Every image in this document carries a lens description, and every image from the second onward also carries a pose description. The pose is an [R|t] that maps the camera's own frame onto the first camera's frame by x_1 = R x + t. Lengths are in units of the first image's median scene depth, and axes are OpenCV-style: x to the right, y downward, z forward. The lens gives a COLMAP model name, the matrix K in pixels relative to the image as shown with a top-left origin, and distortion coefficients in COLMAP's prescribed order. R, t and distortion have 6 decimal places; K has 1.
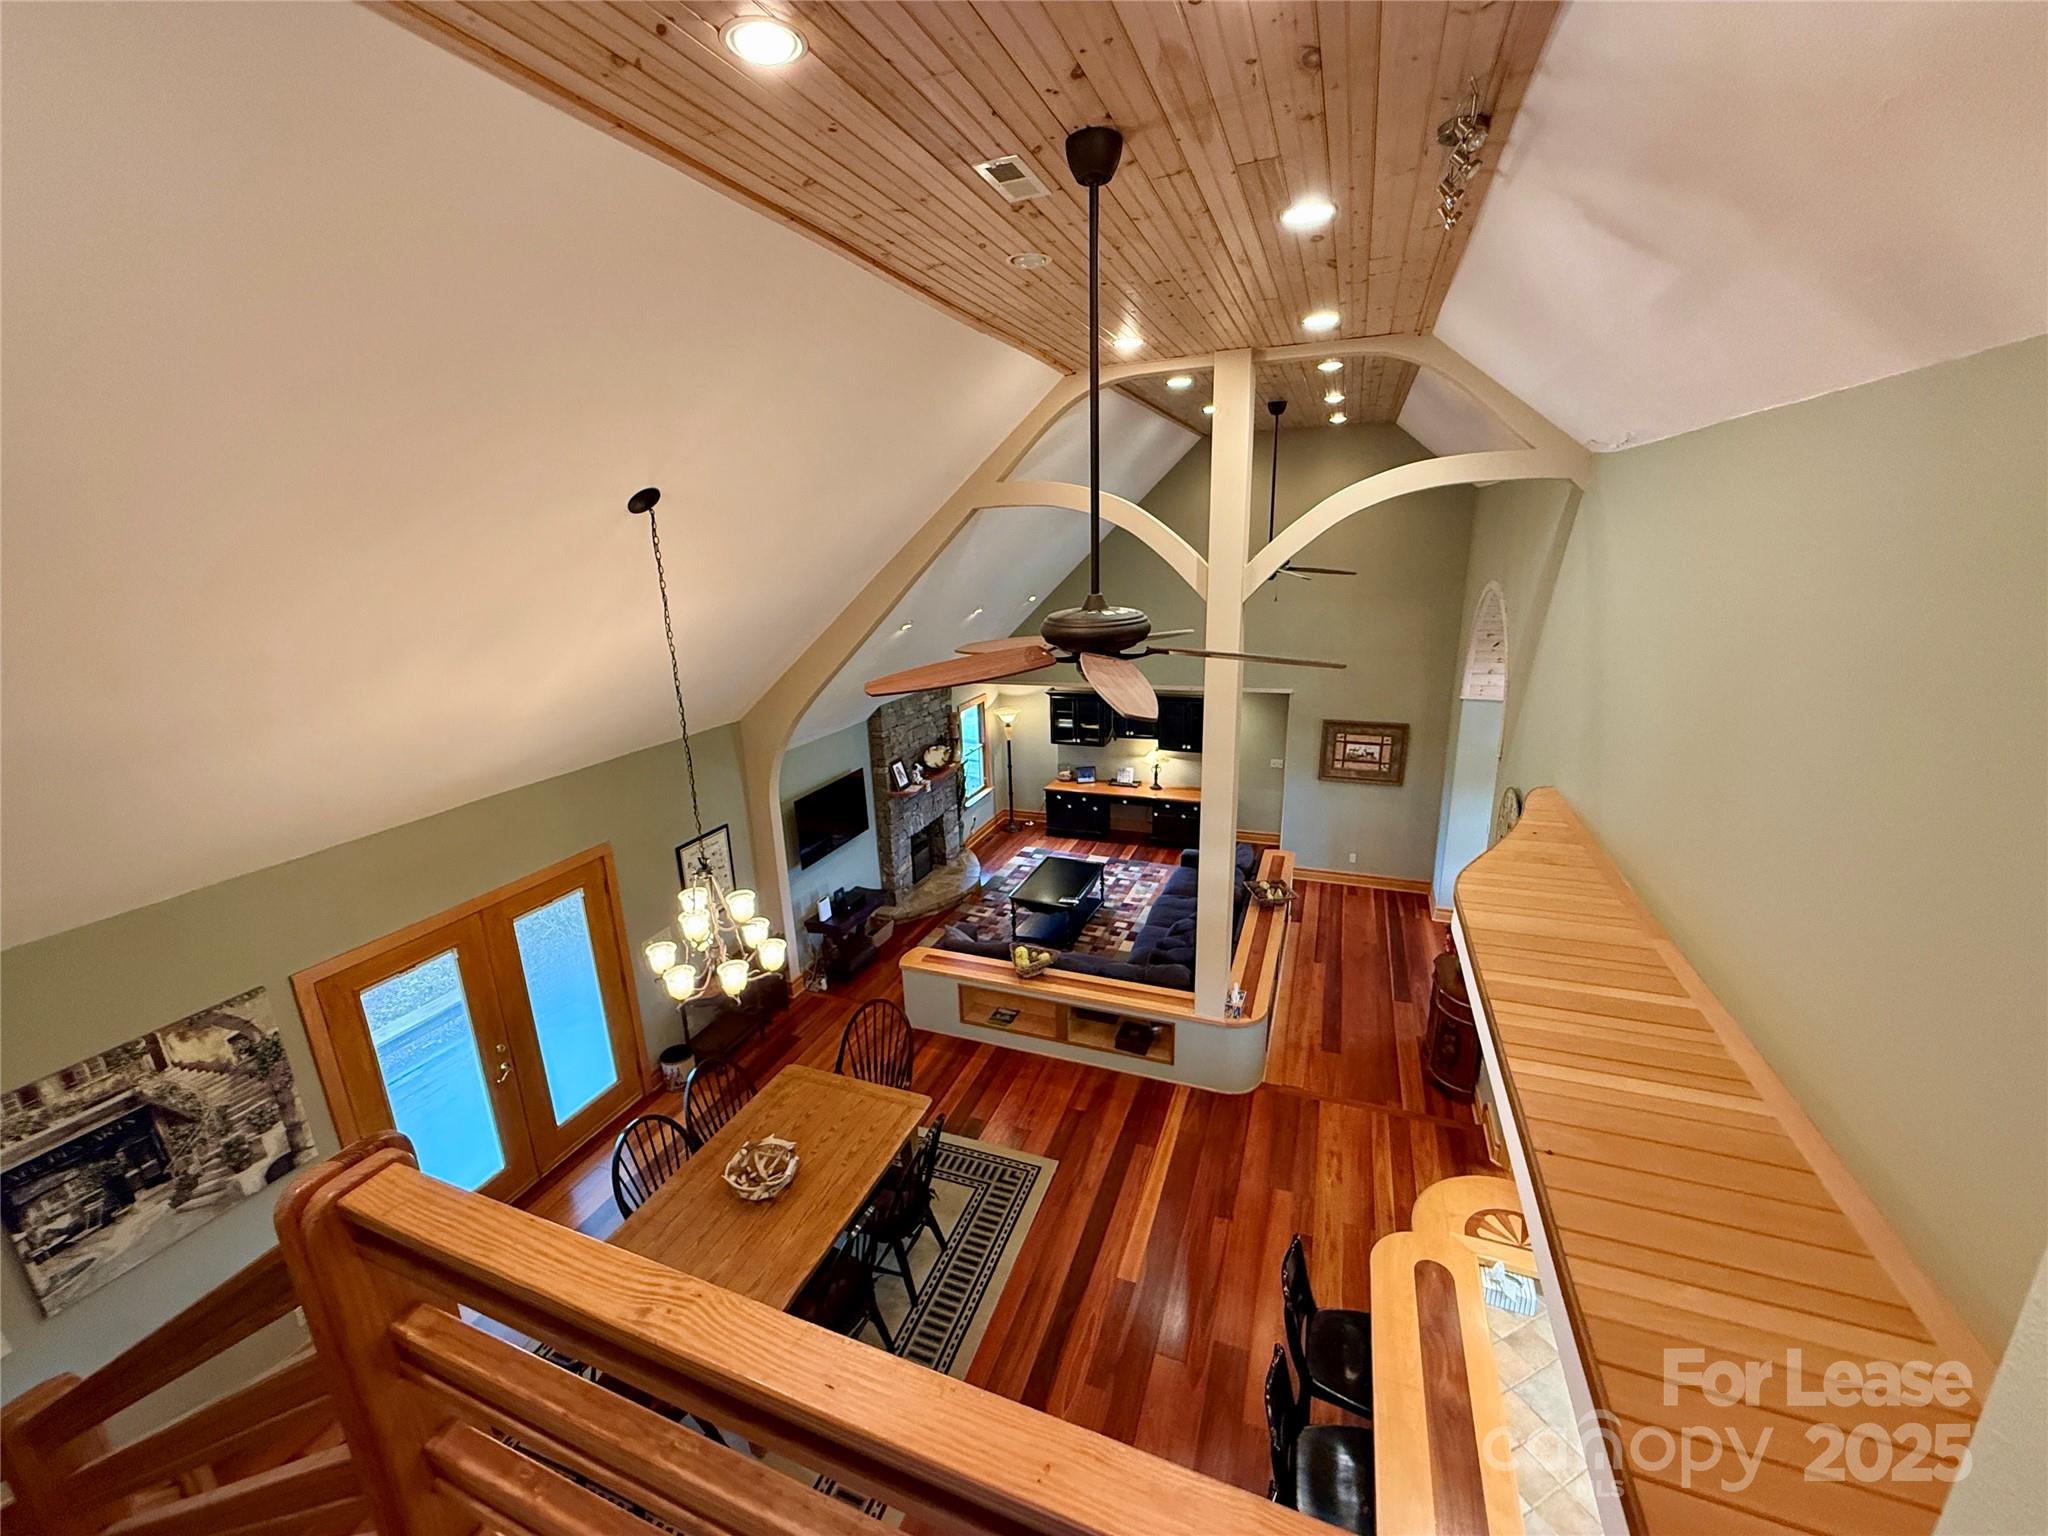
lens RADIAL K [[819.0, 0, 1018.7], [0, 819.0, 768.0], [0, 0, 1]] dist [-0.000315, 0.000302]
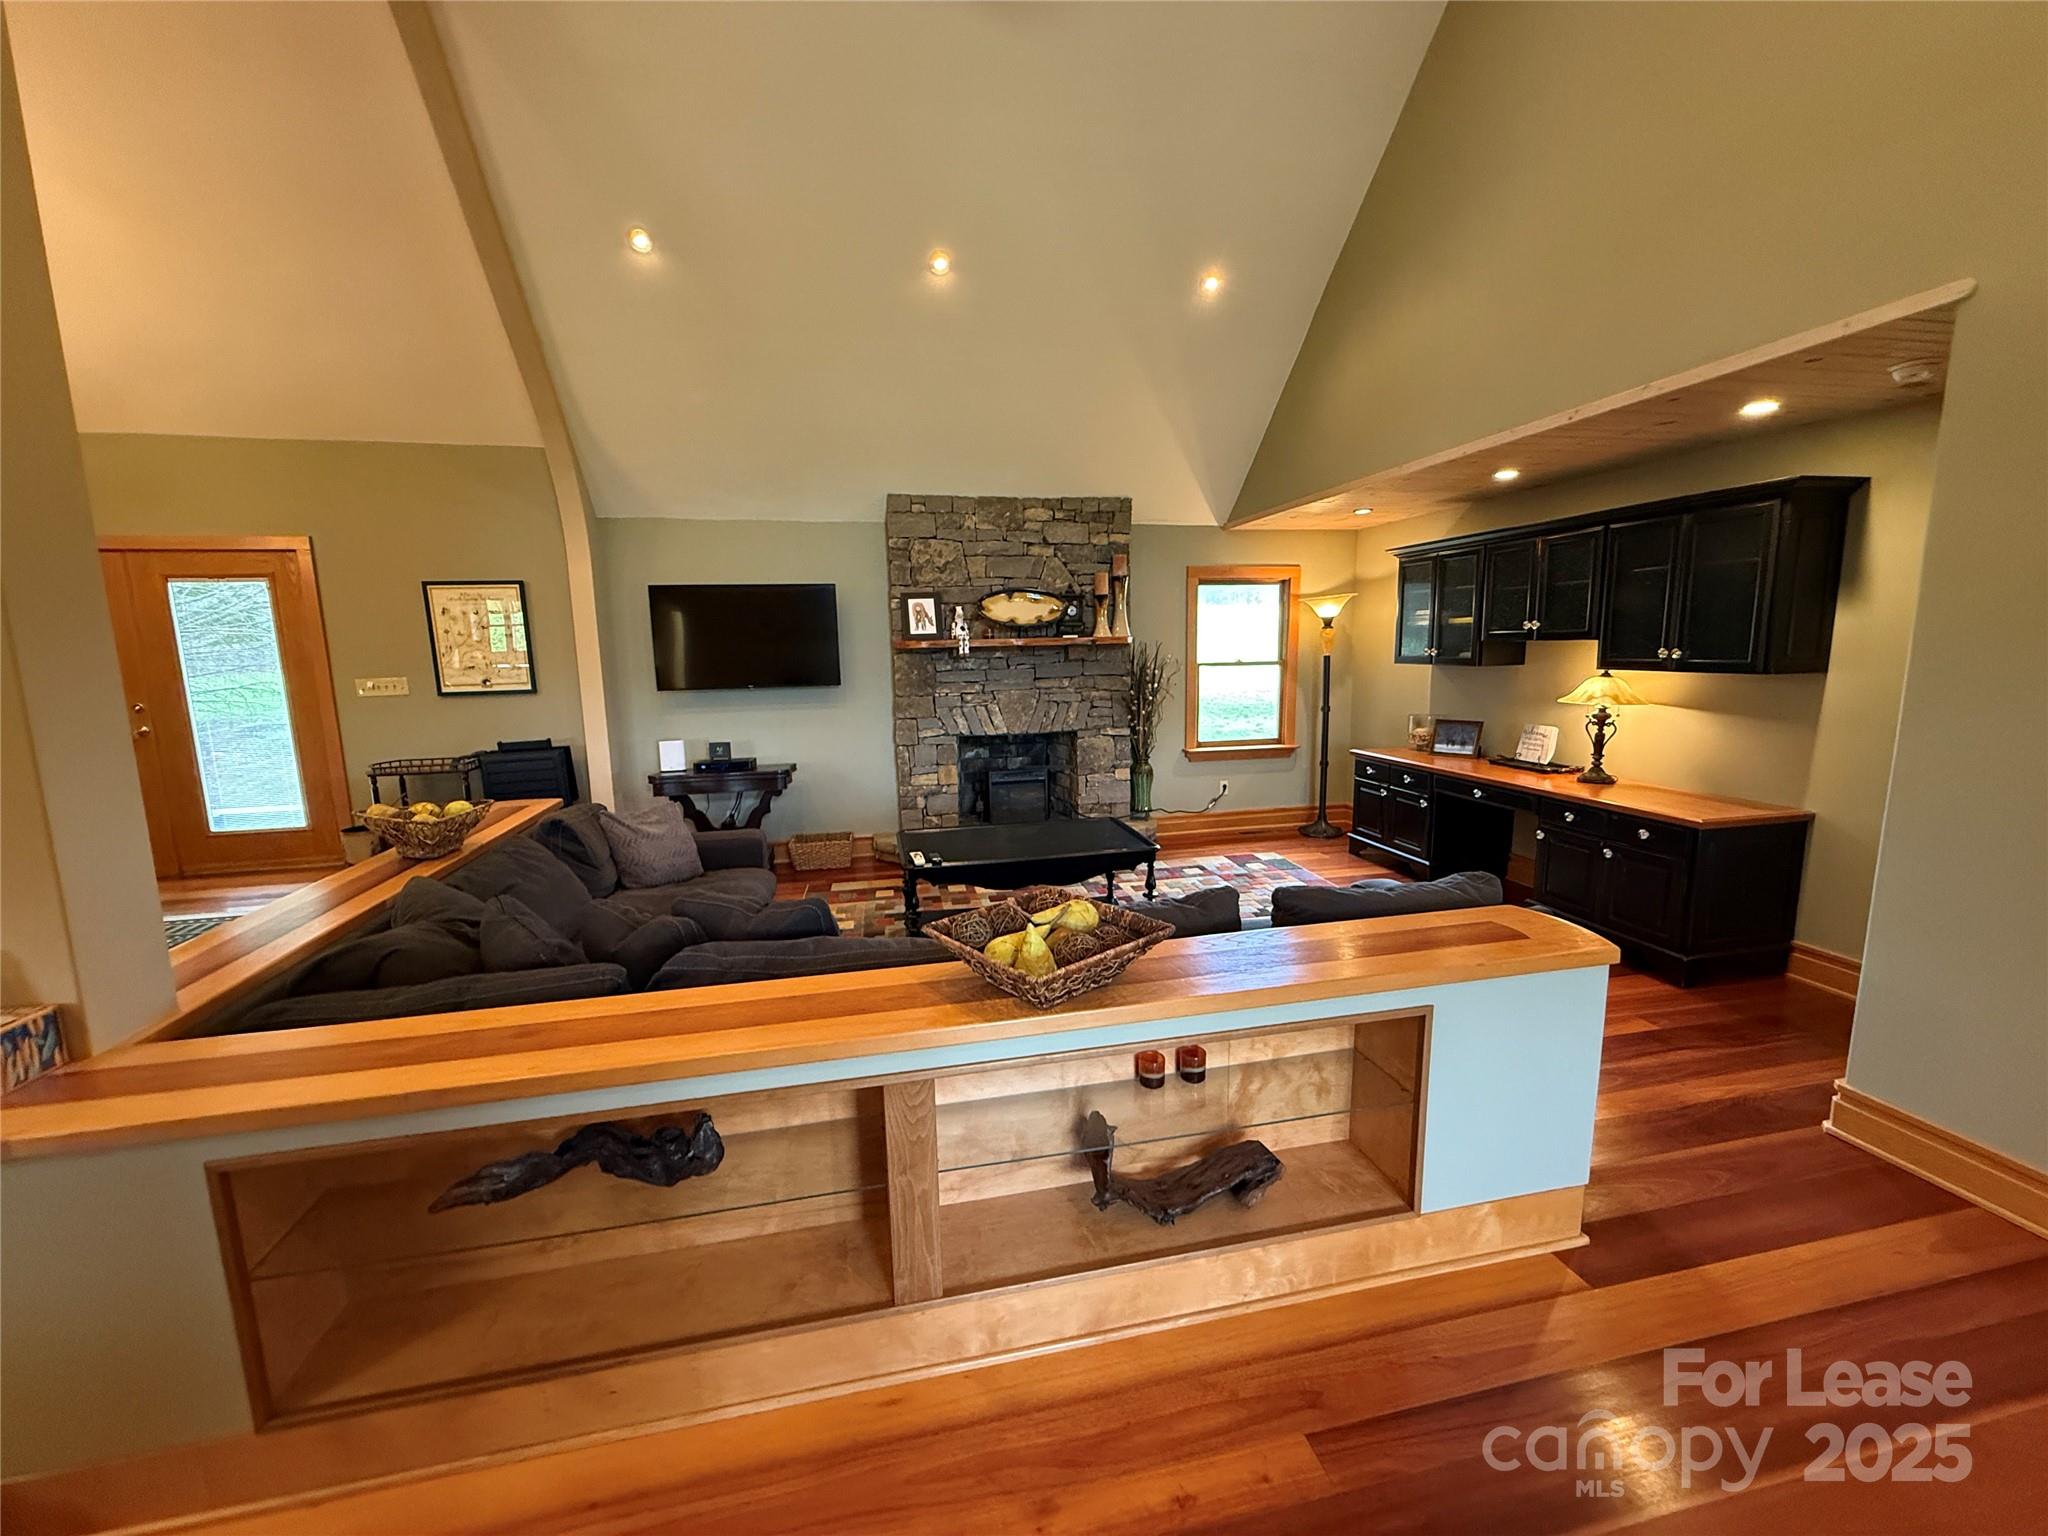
lens RADIAL K [[819.0, 0, 1018.7], [0, 819.0, 768.0], [0, 0, 1]] dist [-0.000315, 0.000302]
pose [[0.546549, 0.146911, -0.824440, 0.389462], [-0.226722, 0.973683, 0.023204, 0.081933], [0.806152, 0.174237, 0.565473, 0.687484]]
